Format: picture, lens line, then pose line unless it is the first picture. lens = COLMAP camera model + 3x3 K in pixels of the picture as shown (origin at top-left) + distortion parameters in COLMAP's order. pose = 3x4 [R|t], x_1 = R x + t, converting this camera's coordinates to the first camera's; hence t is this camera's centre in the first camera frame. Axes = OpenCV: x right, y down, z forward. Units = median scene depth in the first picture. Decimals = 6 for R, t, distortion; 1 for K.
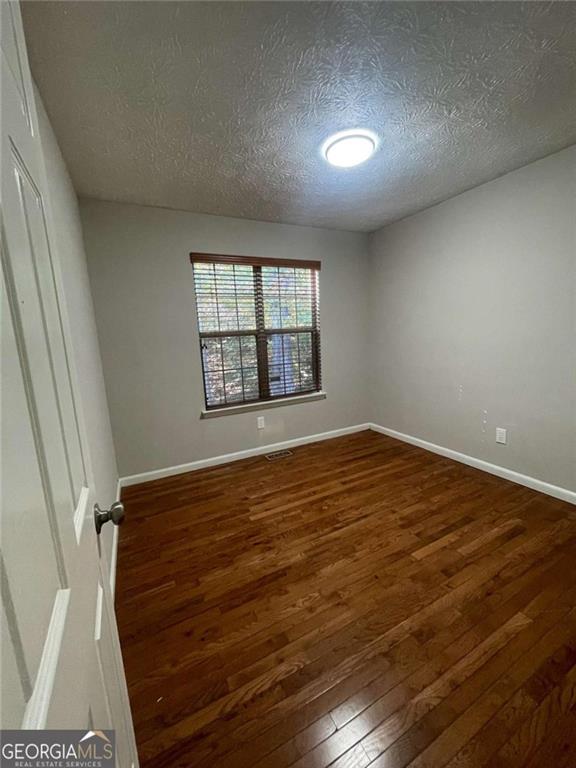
lens RADIAL K [[288.2, 0, 269.2], [0, 288.2, 375.4], [0, 0, 1]] dist [-0.000821, -0.000084]
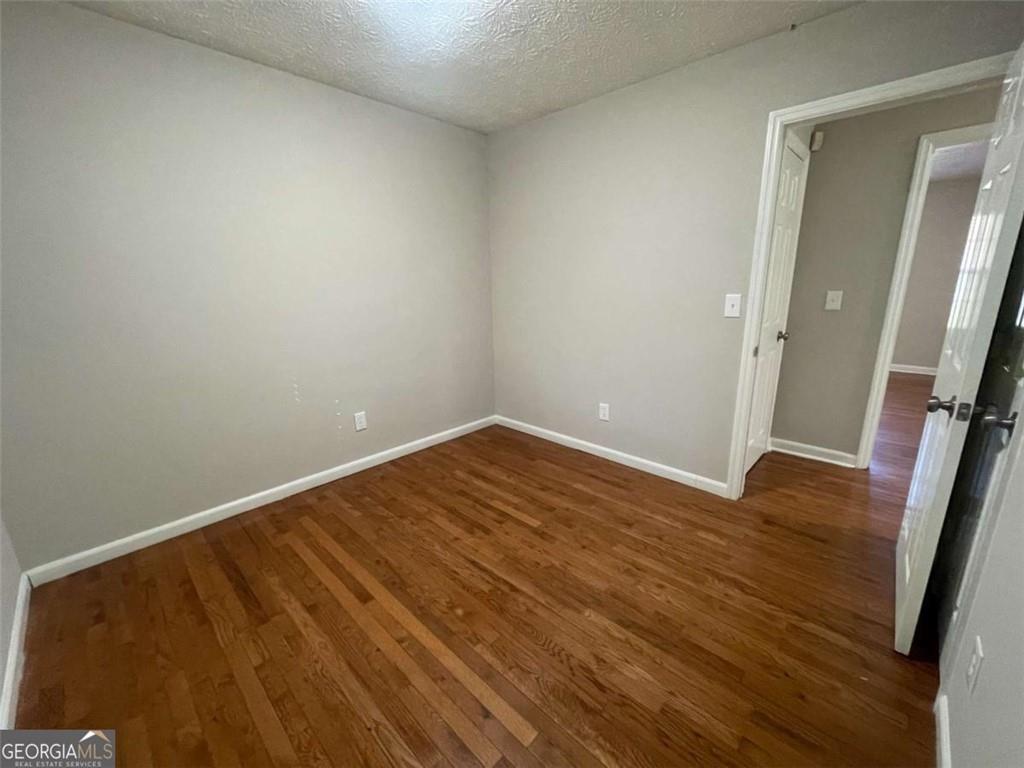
lens RADIAL K [[414.1, 0, 513.7], [0, 414.1, 382.2], [0, 0, 1]] dist [-0.001339, -0.000153]
pose [[-0.351618, -0.169443, 0.920681, -0.535376], [0.171160, 0.955269, 0.241177, -0.138921], [-0.920363, 0.242386, -0.306888, 1.133640]]
